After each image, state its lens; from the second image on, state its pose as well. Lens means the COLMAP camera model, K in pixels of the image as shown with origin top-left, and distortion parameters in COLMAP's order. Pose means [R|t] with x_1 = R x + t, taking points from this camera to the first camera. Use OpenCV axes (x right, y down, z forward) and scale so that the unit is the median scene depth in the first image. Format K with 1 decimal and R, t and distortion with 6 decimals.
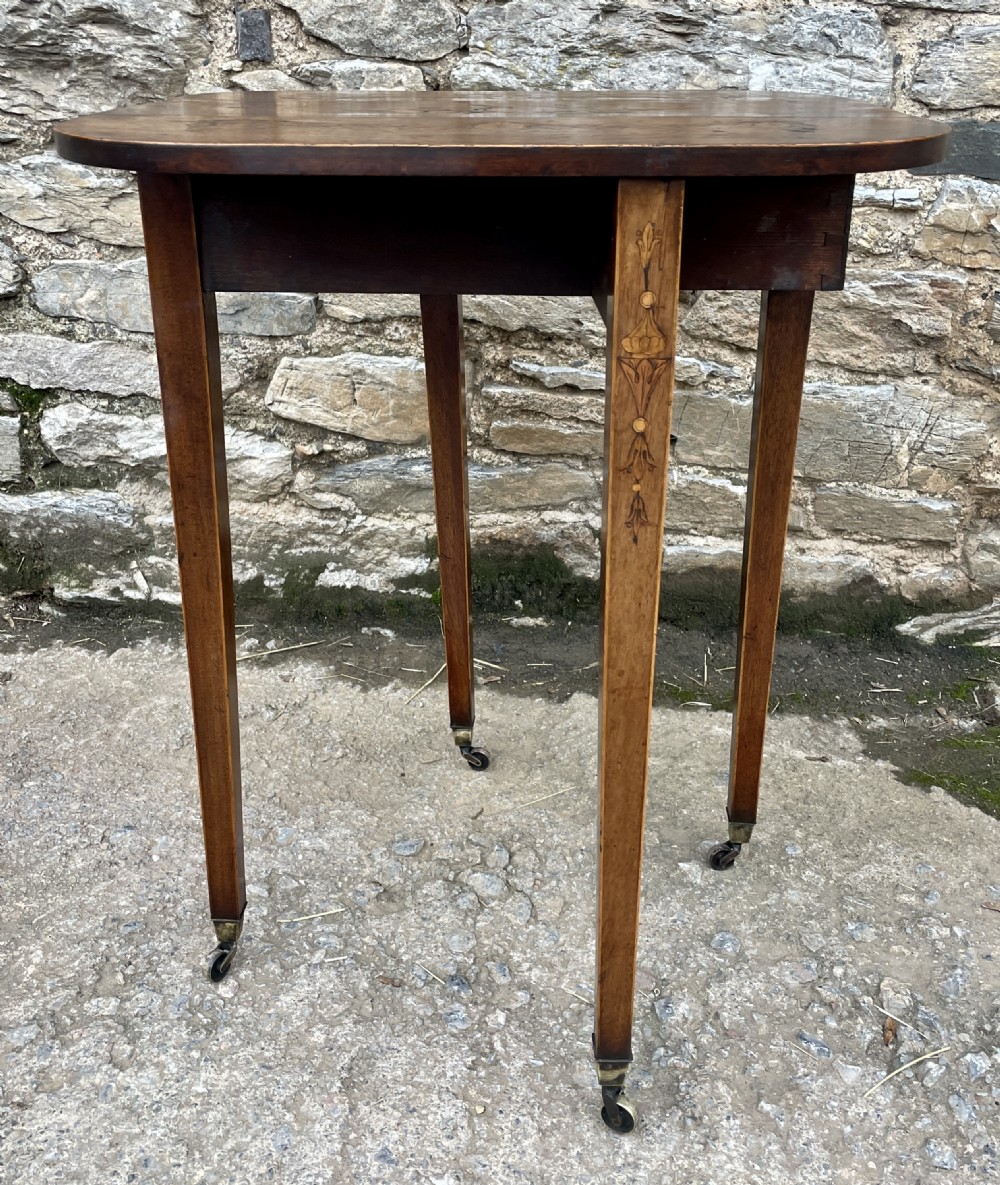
lens RADIAL K [[1217.7, 0, 488.7], [0, 1217.7, 489.5], [0, 0, 1]] dist [0.087140, -0.123168]
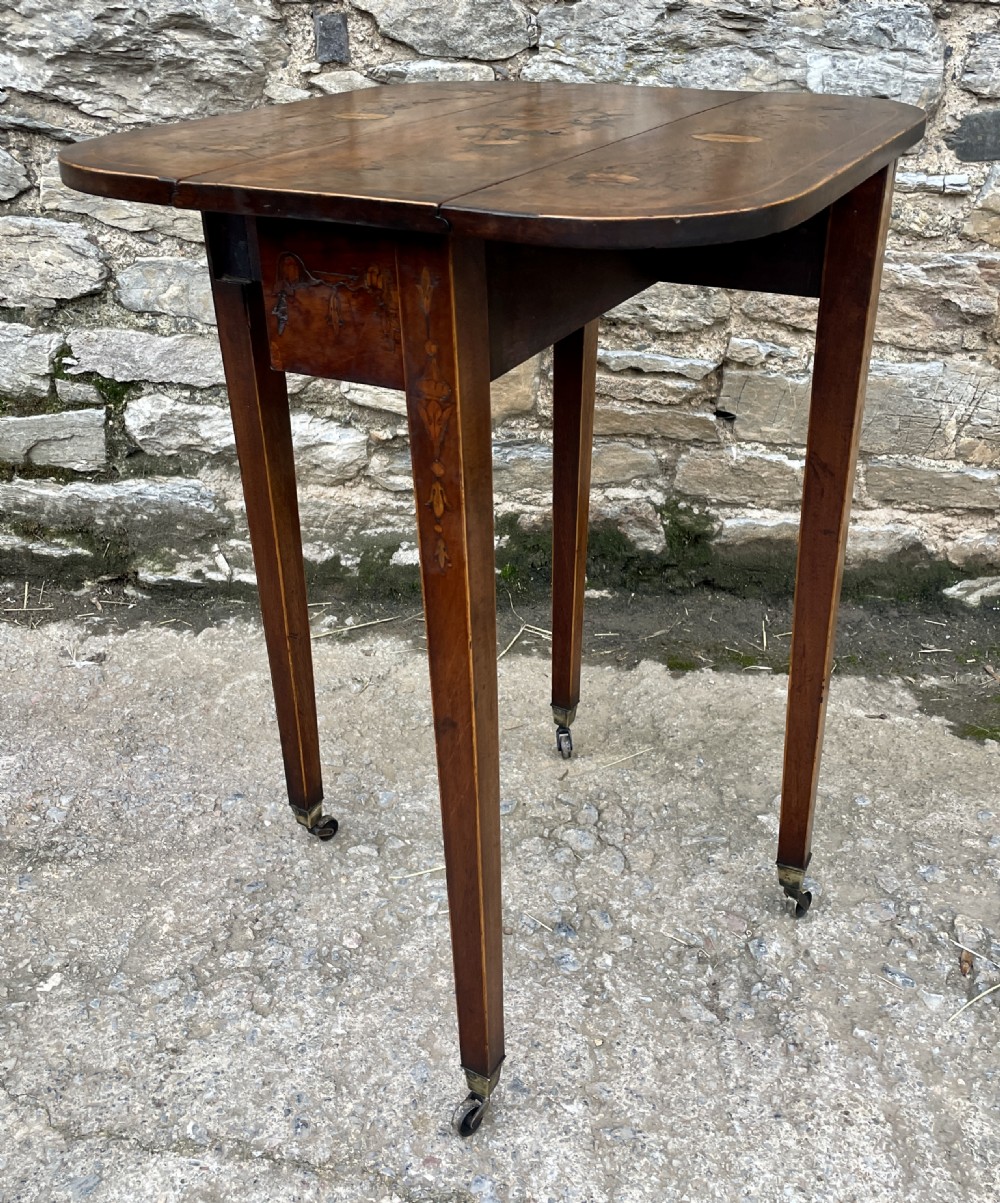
lens RADIAL K [[1208.5, 0, 505.6], [0, 1208.5, 496.8], [0, 0, 1]] dist [0.089449, -0.130699]
pose [[0.999632, -0.021892, 0.016019, -0.065964], [0.021435, 0.999373, 0.028176, -0.007087], [-0.016626, -0.027822, 0.999475, -0.043453]]
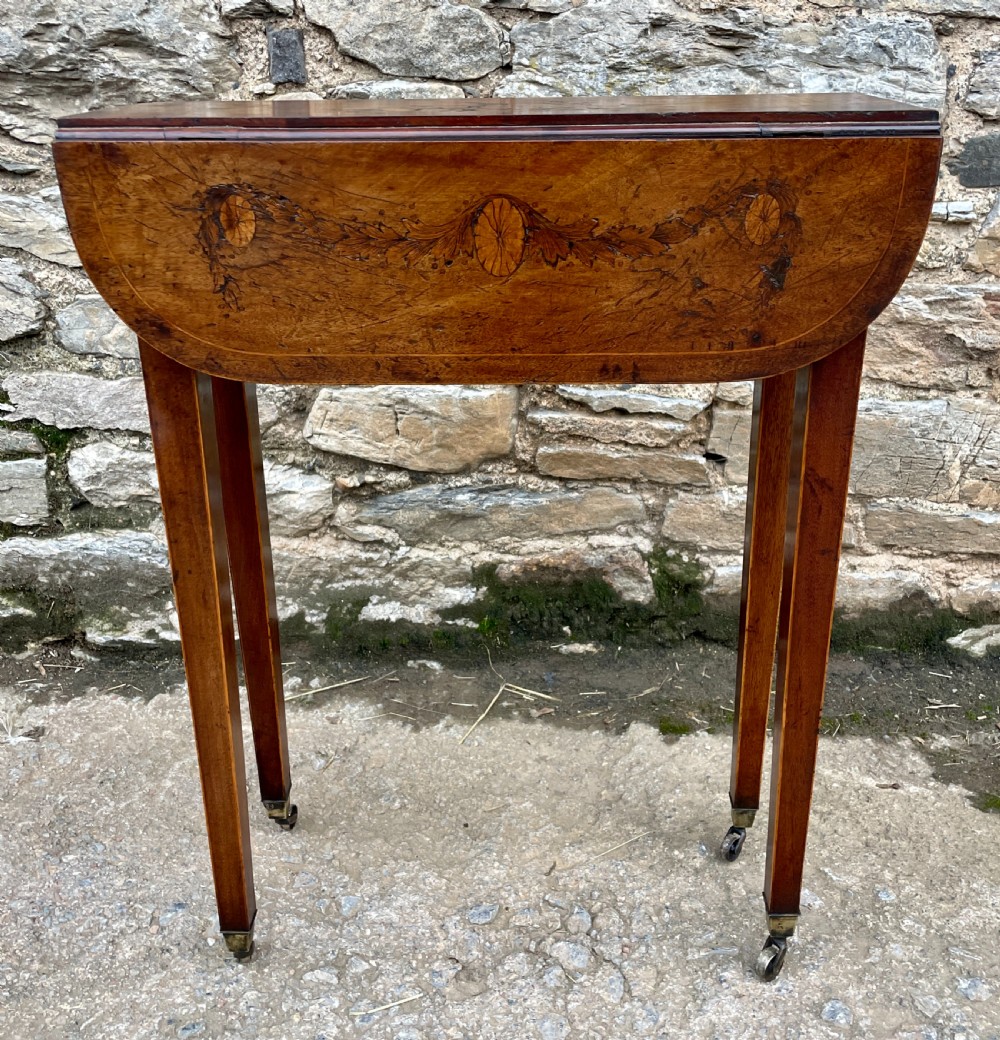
lens RADIAL K [[1080.7, 0, 515.0], [0, 1080.7, 462.2], [0, 0, 1]] dist [0.079203, -0.114049]
pose [[0.998391, -0.032537, 0.046434, -0.060818], [0.033140, 0.999375, -0.012269, -0.036724], [-0.046006, 0.013788, 0.998846, 0.144607]]
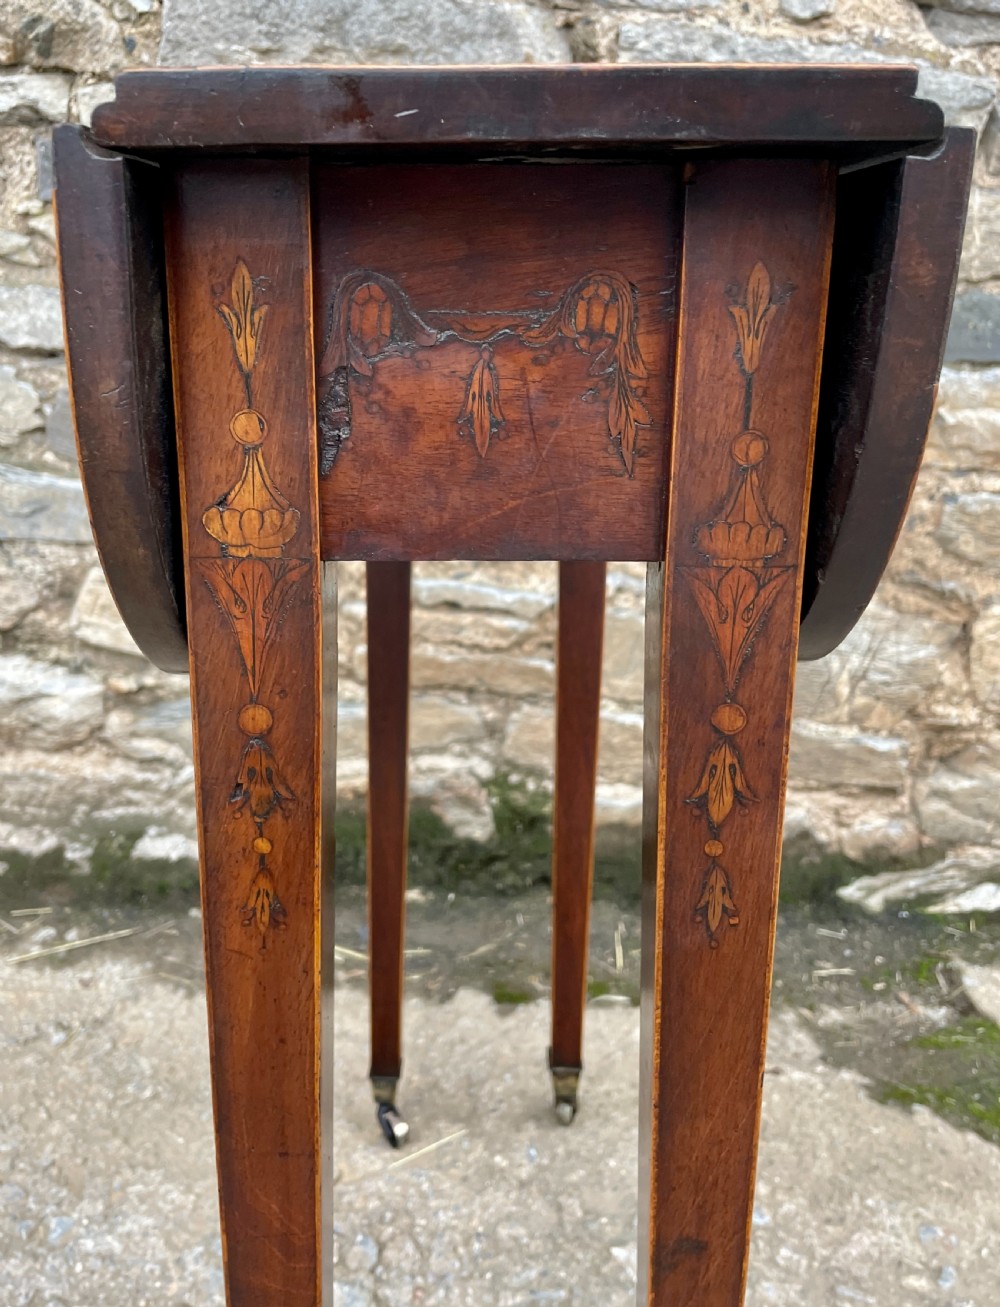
lens RADIAL K [[1129.0, 0, 464.4], [0, 1129.0, 588.2], [0, 0, 1]] dist [0.079044, -0.126968]
pose [[0.995366, -0.000713, 0.096157, 0.002763], [0.012282, 0.992725, -0.119778, -0.003698], [-0.095372, 0.120404, 0.988133, 0.255911]]
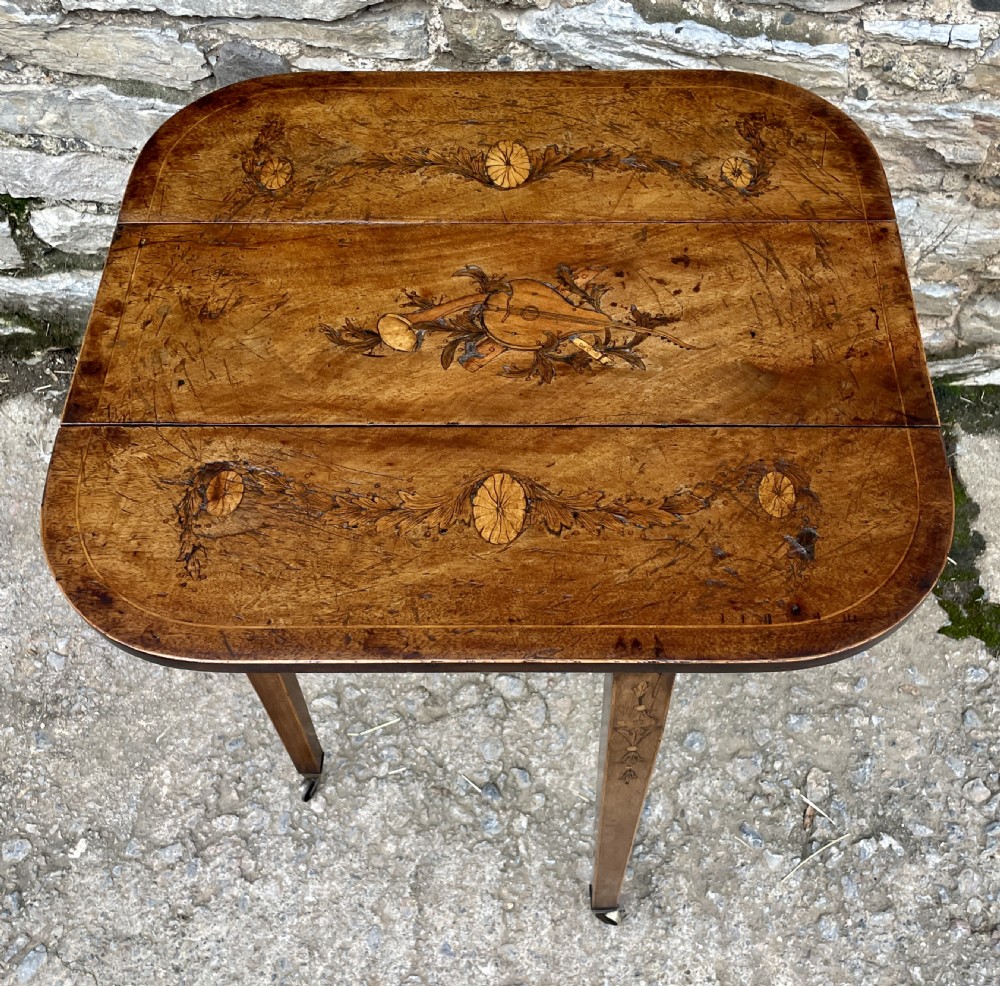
lens RADIAL K [[1148.9, 0, 540.6], [0, 1148.9, 487.8], [0, 0, 1]] dist [0.067334, -0.081115]
pose [[0.999447, -0.030145, 0.014059, 0.016127], [0.015773, 0.801654, 0.597580, -0.467907], [-0.029285, -0.597028, 0.801686, 0.150348]]
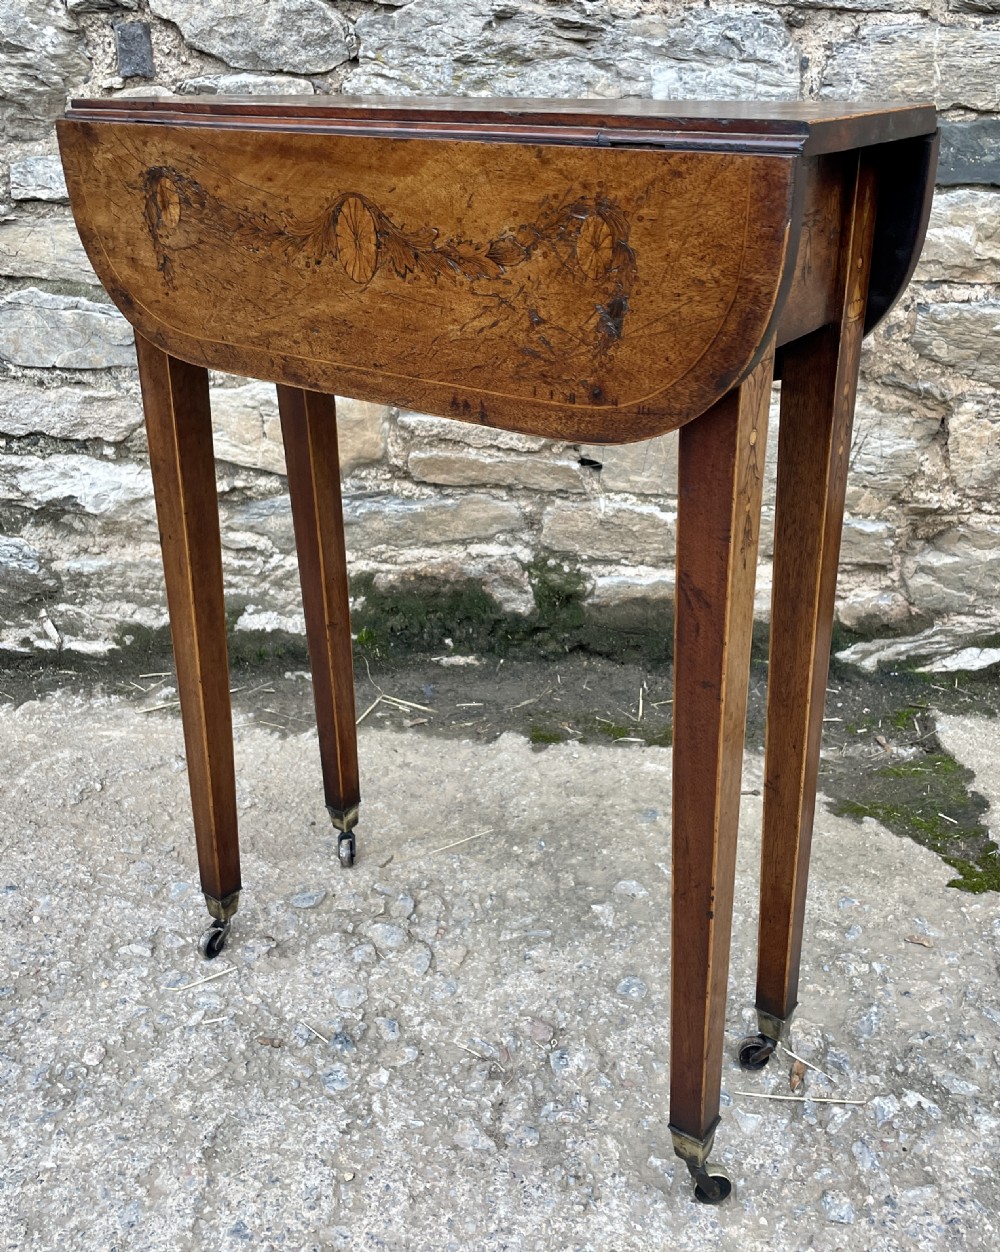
lens RADIAL K [[1215.0, 0, 535.2], [0, 1215.0, 532.9], [0, 0, 1]] dist [0.083543, -0.119487]
pose [[0.999503, -0.026869, 0.016503, 0.090391], [0.027008, 0.999601, -0.008245, 0.019602], [-0.016274, 0.008686, 0.999830, 0.044399]]
